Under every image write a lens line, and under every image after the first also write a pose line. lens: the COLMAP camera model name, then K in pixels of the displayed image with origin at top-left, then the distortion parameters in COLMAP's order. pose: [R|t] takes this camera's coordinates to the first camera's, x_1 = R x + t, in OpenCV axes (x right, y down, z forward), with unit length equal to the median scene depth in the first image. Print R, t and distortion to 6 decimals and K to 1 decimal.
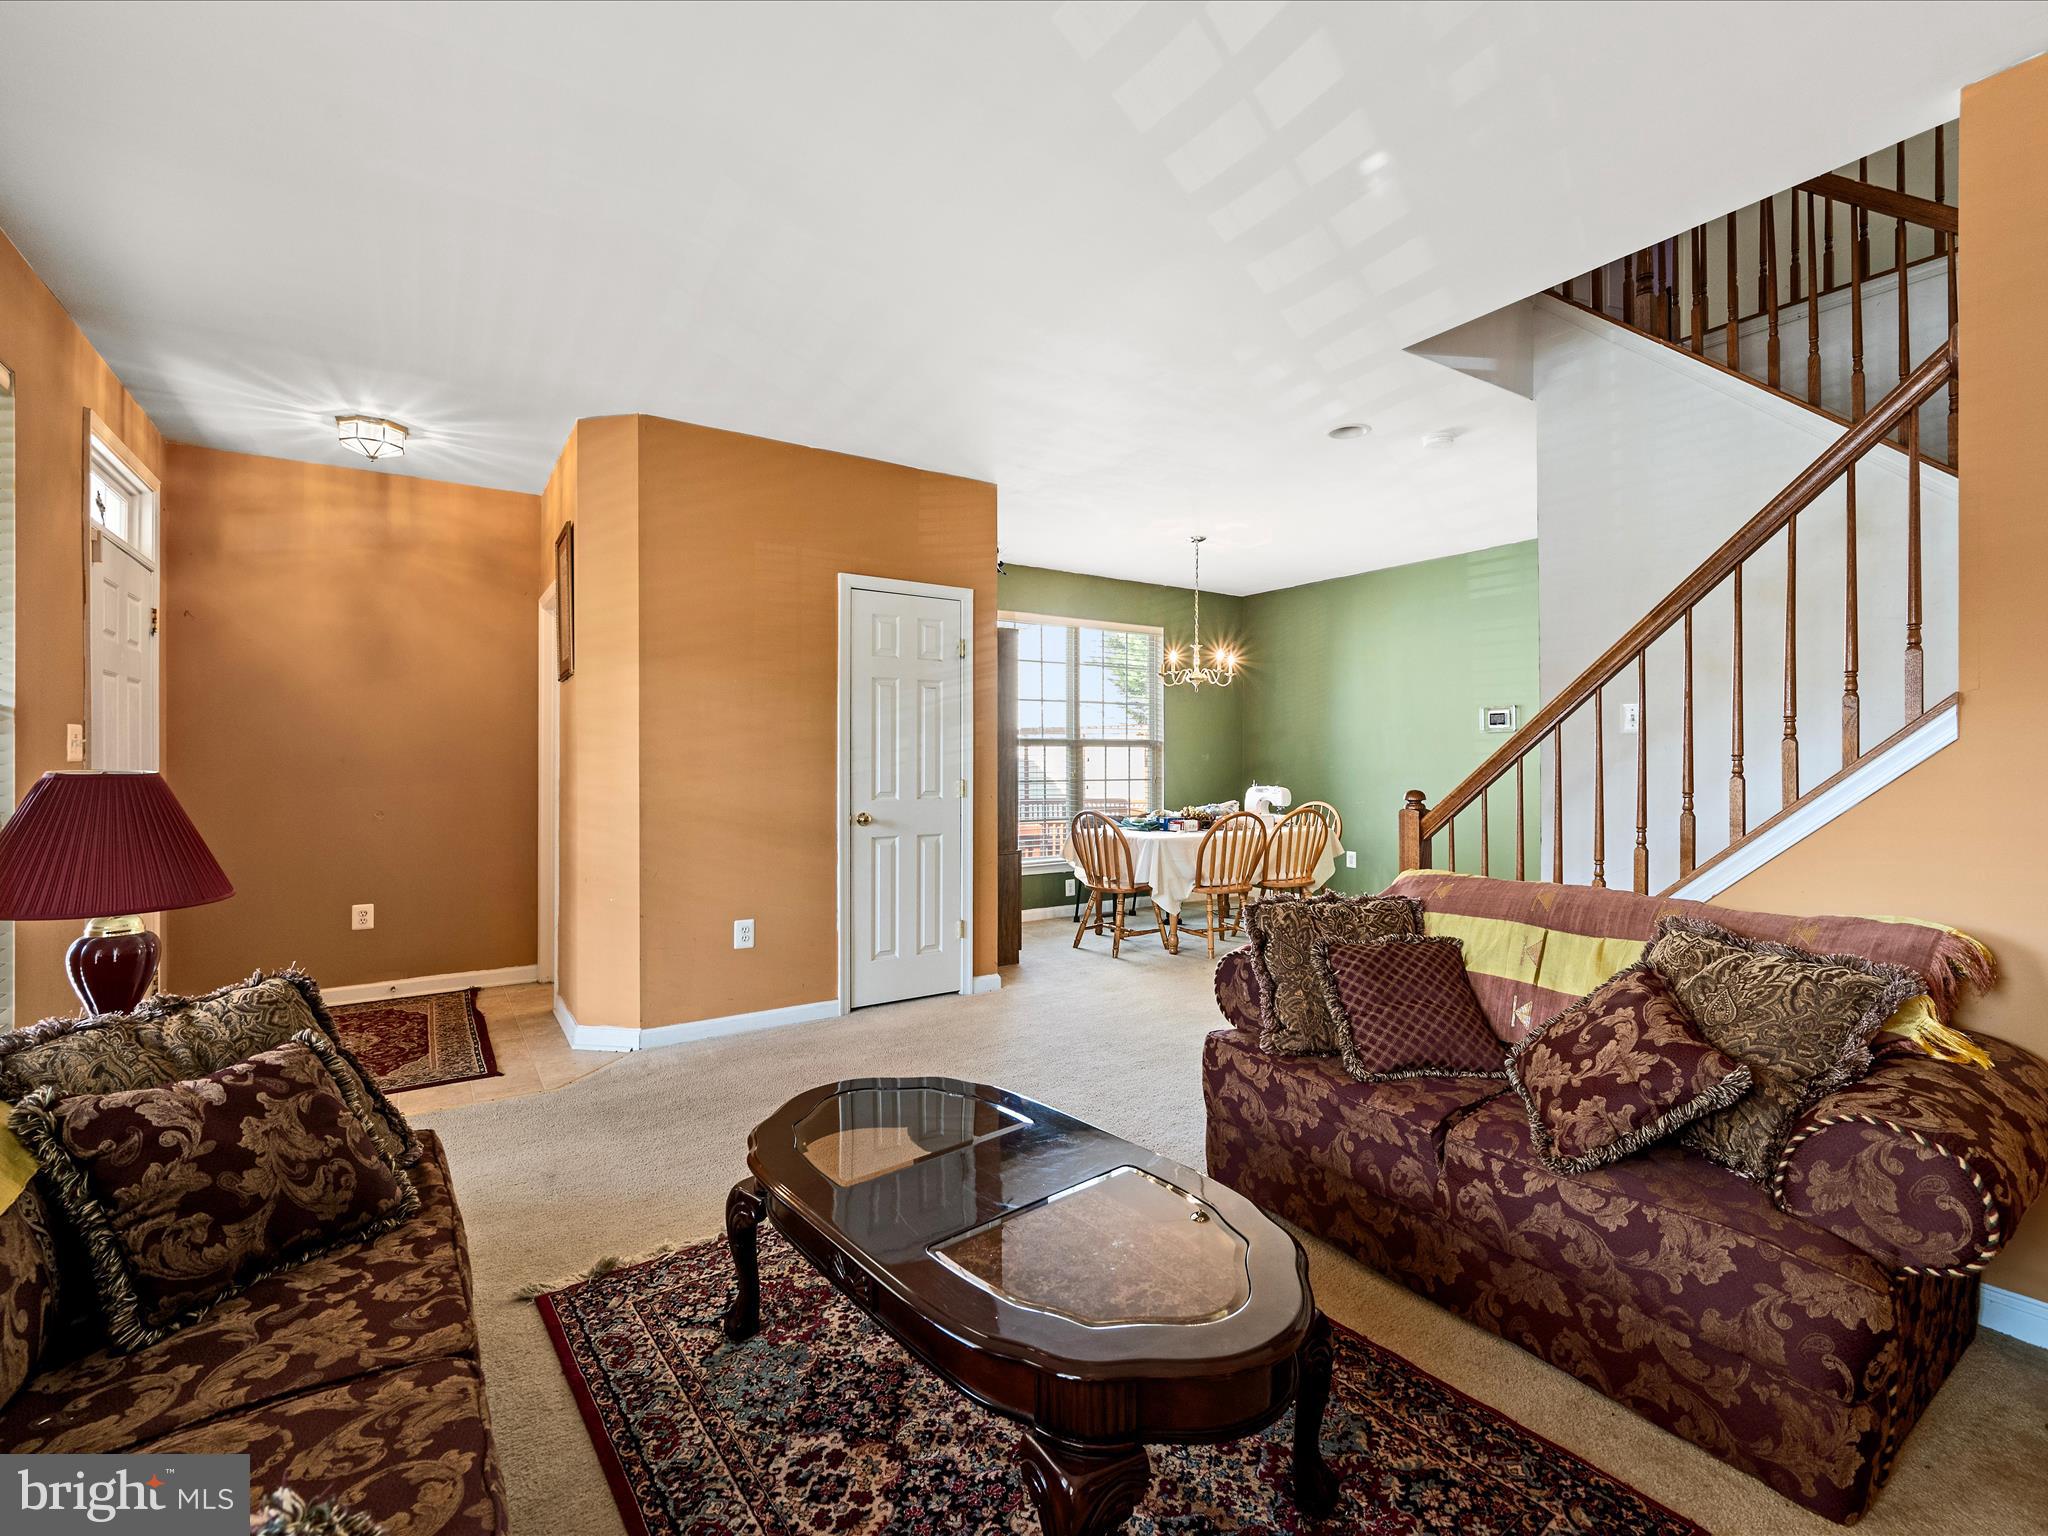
lens RADIAL K [[922.0, 0, 1033.6], [0, 922.0, 767.7], [0, 0, 1]] dist [-0.000010, 0.000054]
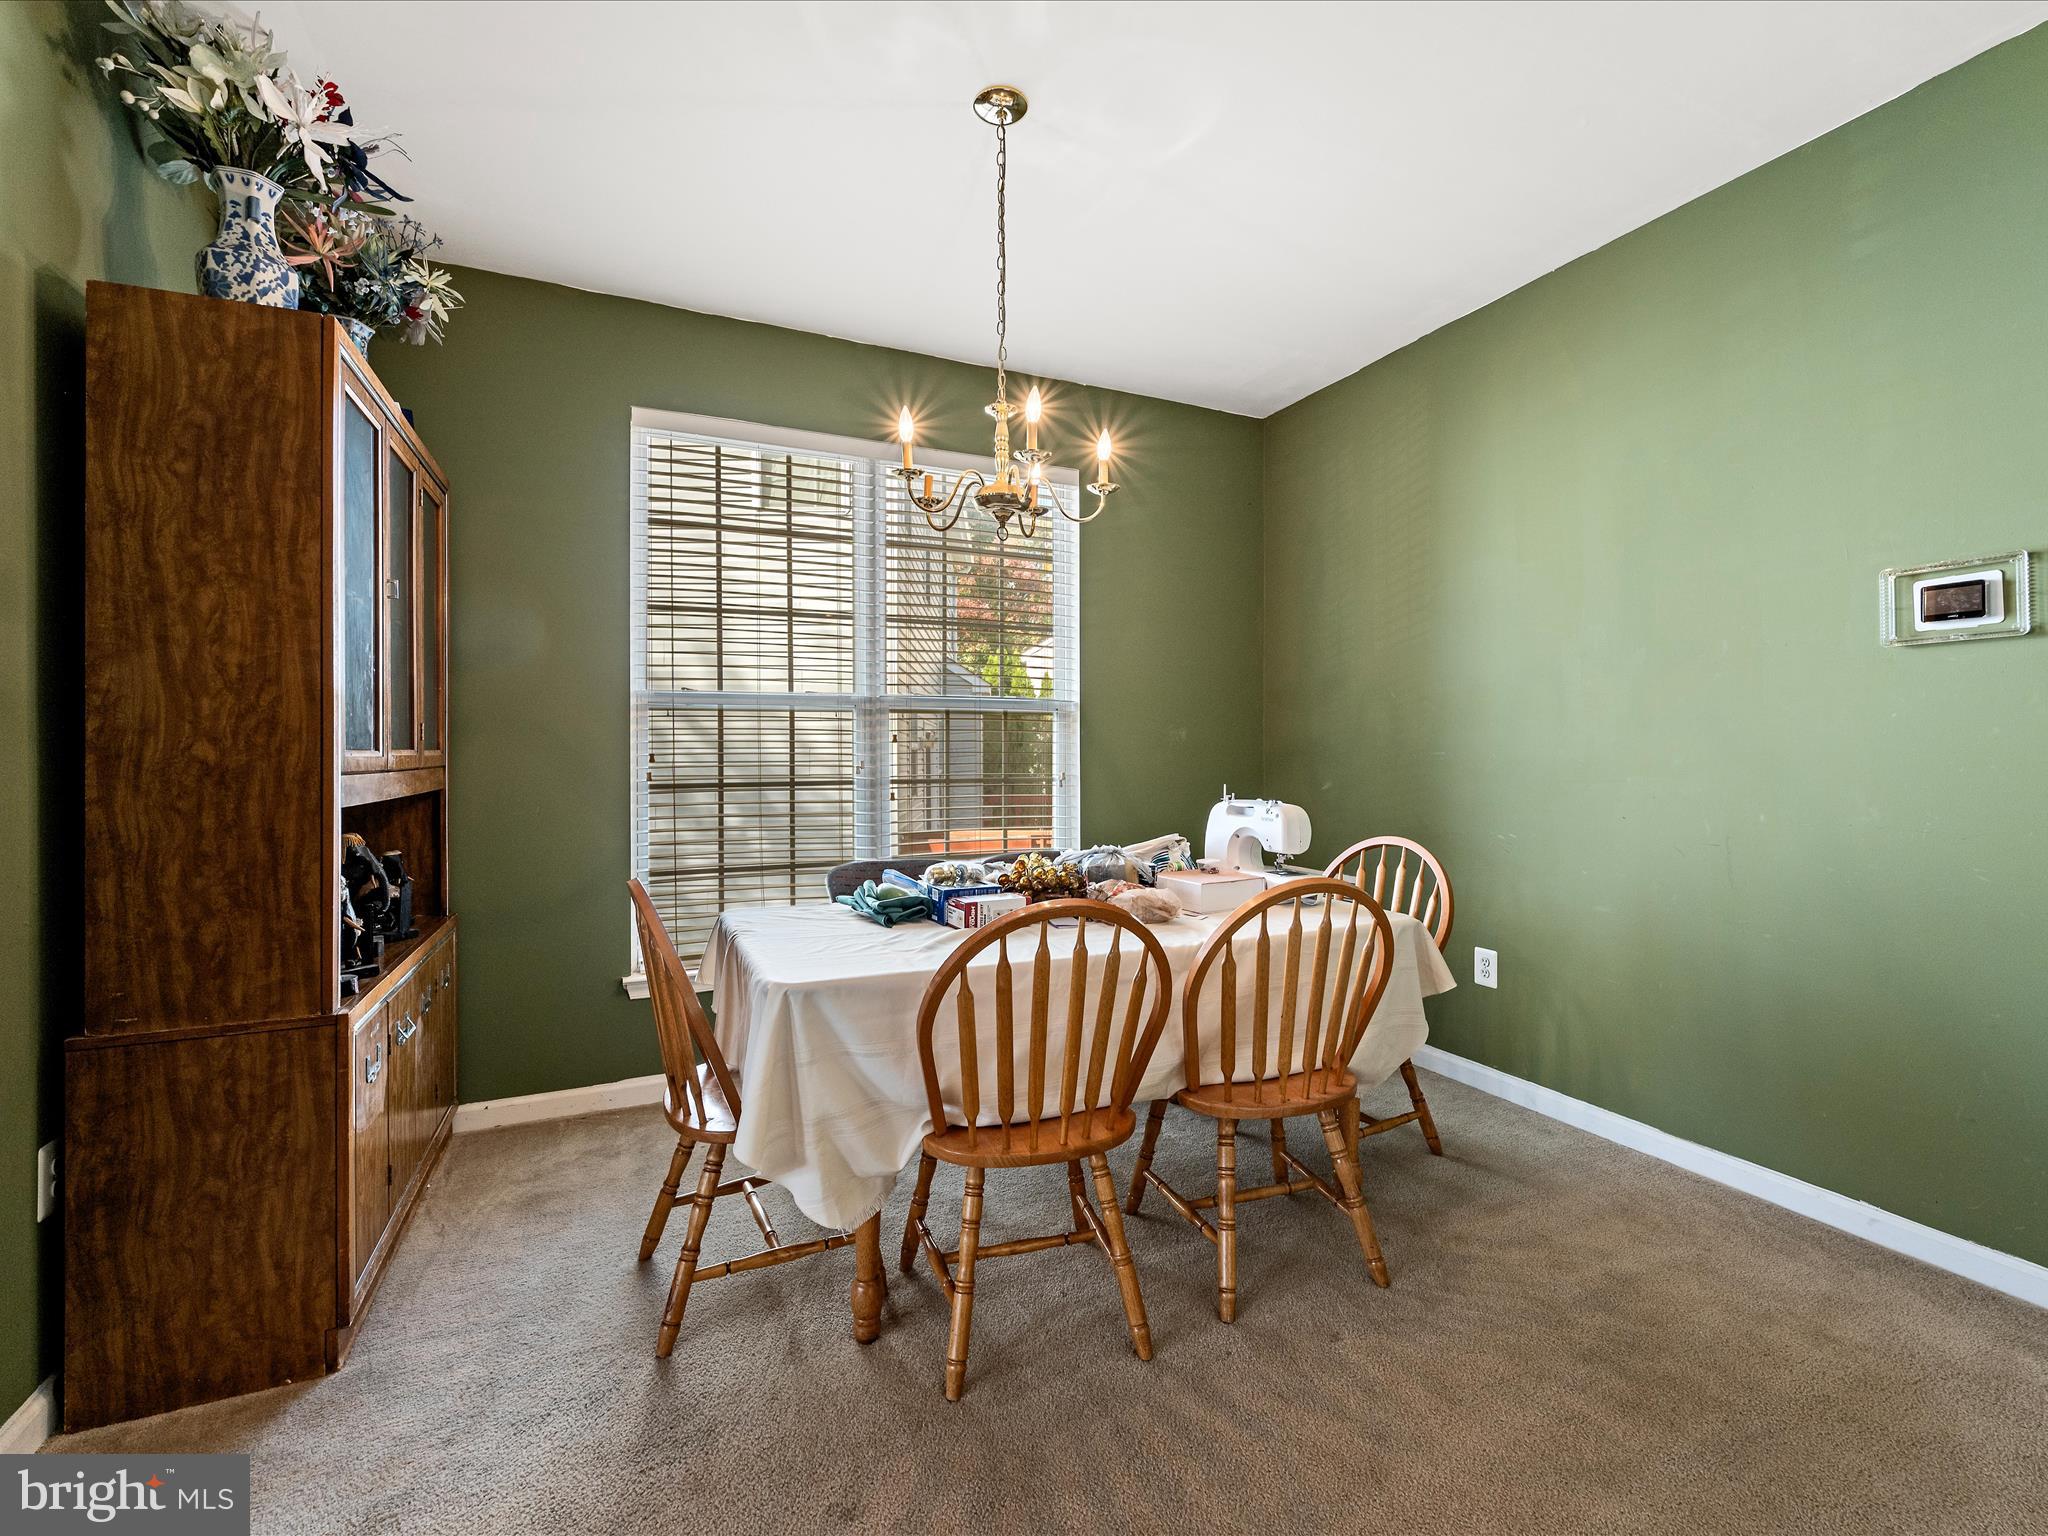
lens RADIAL K [[906.3, 0, 1019.4], [0, 906.3, 758.4], [0, 0, 1]] dist [-0.004121, 0.001034]
pose [[0.985413, -0.003507, -0.170145, 0.220080], [0.003680, 0.999993, 0.000702, 0.000847], [0.170141, -0.001318, 0.985419, 0.594727]]
